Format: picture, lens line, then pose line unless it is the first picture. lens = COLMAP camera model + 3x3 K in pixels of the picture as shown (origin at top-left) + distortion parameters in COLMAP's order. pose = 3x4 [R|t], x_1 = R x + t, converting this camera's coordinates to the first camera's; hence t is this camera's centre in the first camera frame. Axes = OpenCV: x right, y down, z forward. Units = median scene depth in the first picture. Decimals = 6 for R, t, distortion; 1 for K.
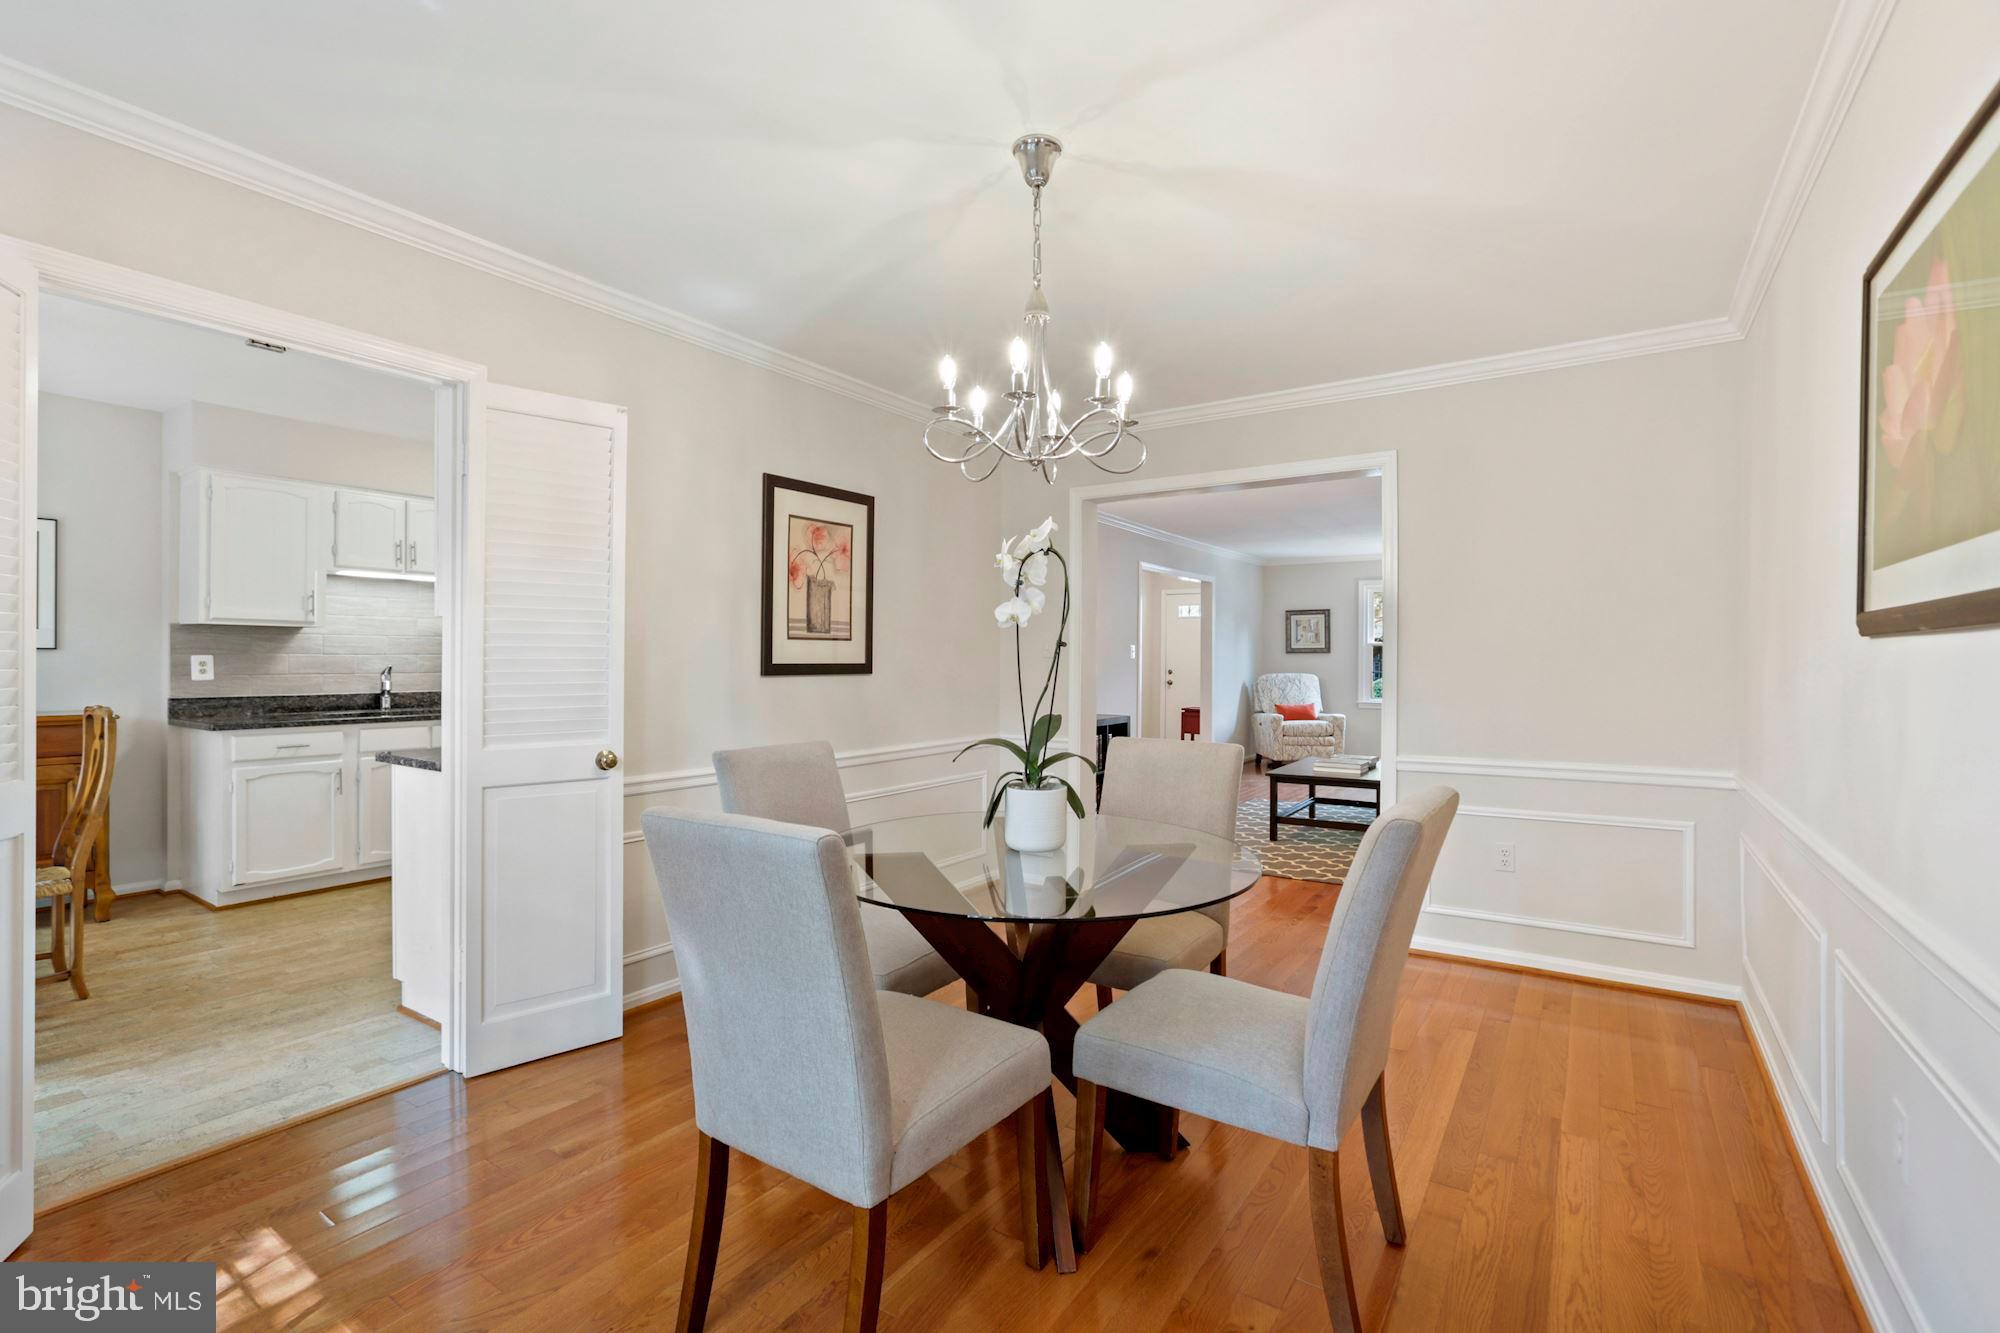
lens RADIAL K [[933.0, 0, 1000.0], [0, 933.0, 666.5], [0, 0, 1]] dist [-0.041141, 0.033621]
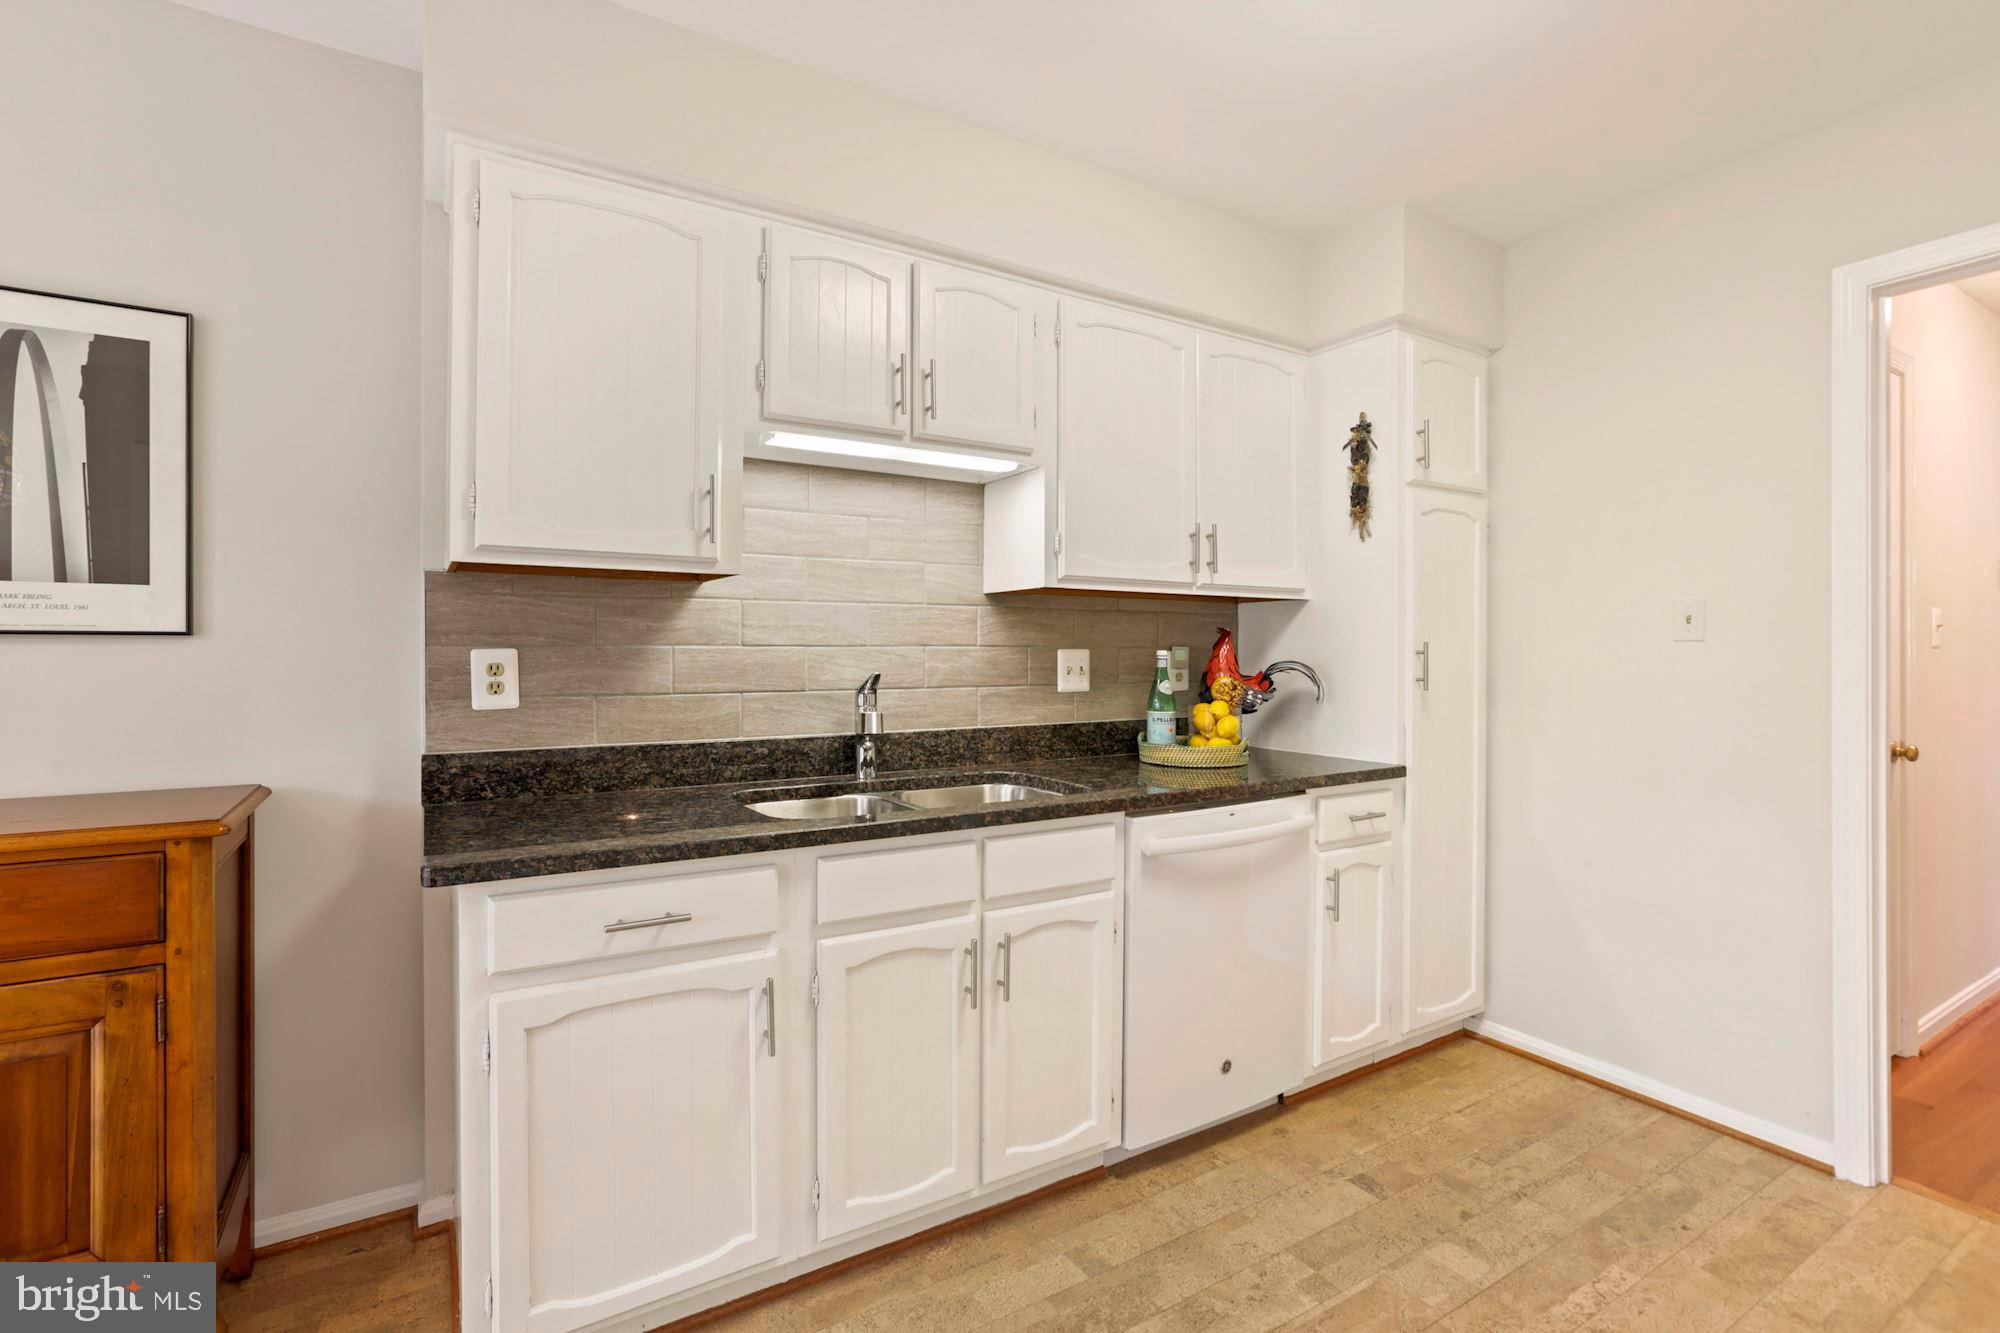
lens RADIAL K [[933.0, 0, 1000.0], [0, 933.0, 666.5], [0, 0, 1]] dist [-0.041141, 0.033621]
pose [[0.918706, -0.001032, -0.394940, -0.493480], [0.001566, 0.999998, 0.001032, -0.004327], [0.394938, -0.001566, 0.918706, 0.706214]]
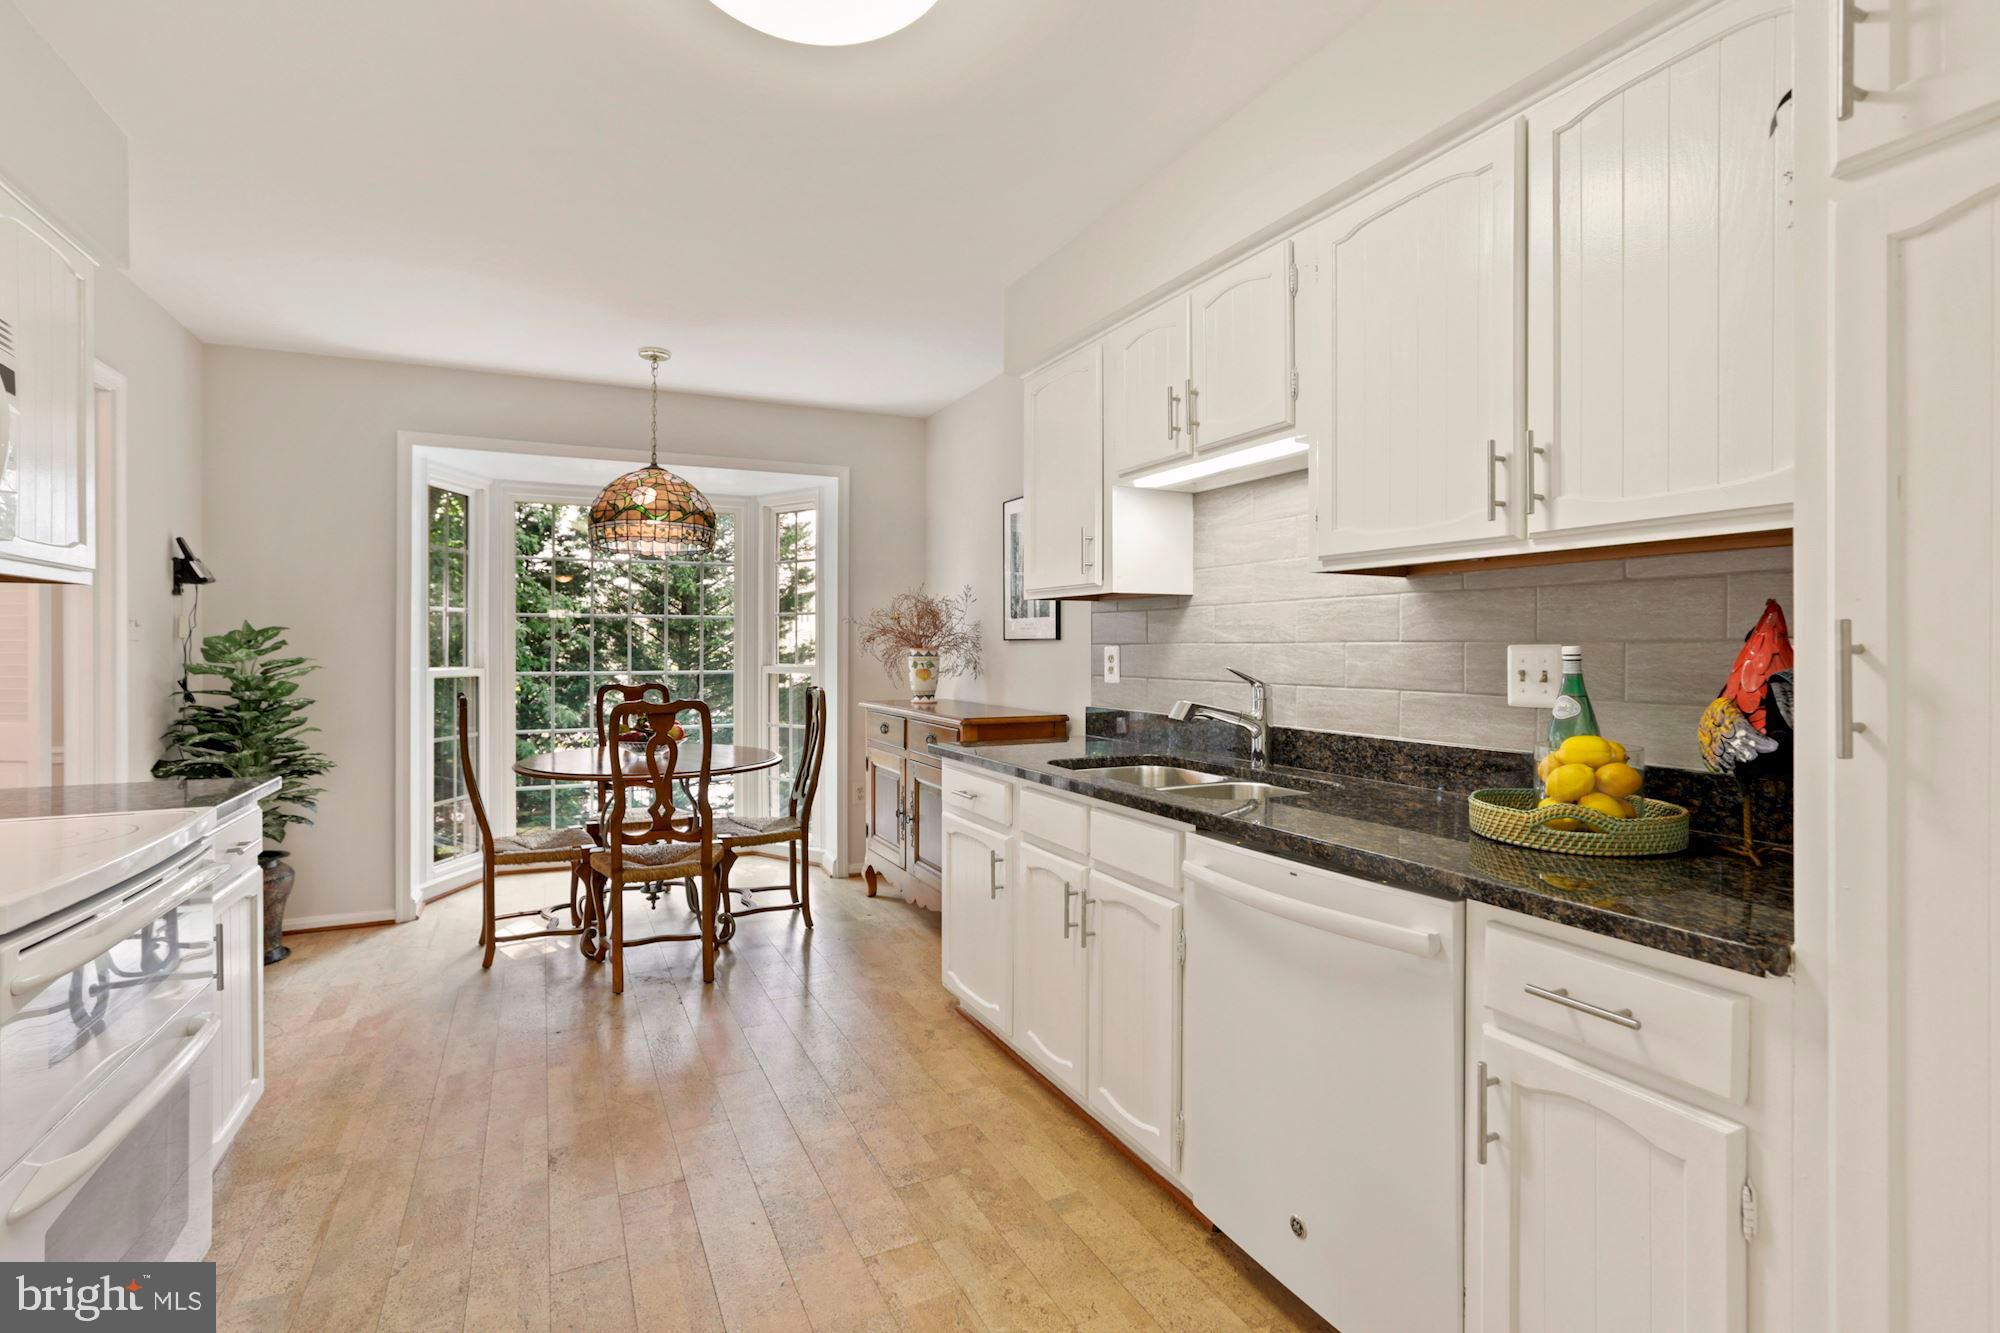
lens RADIAL K [[919.1, 0, 947.1], [0, 919.1, 661.4], [0, 0, 1]] dist [-0.002435, 0.000084]
pose [[-0.517288, 0.006056, -0.855790, -0.227218], [-0.013849, 0.999785, 0.015446, -0.009682], [0.855699, 0.019842, -0.517093, 1.233971]]
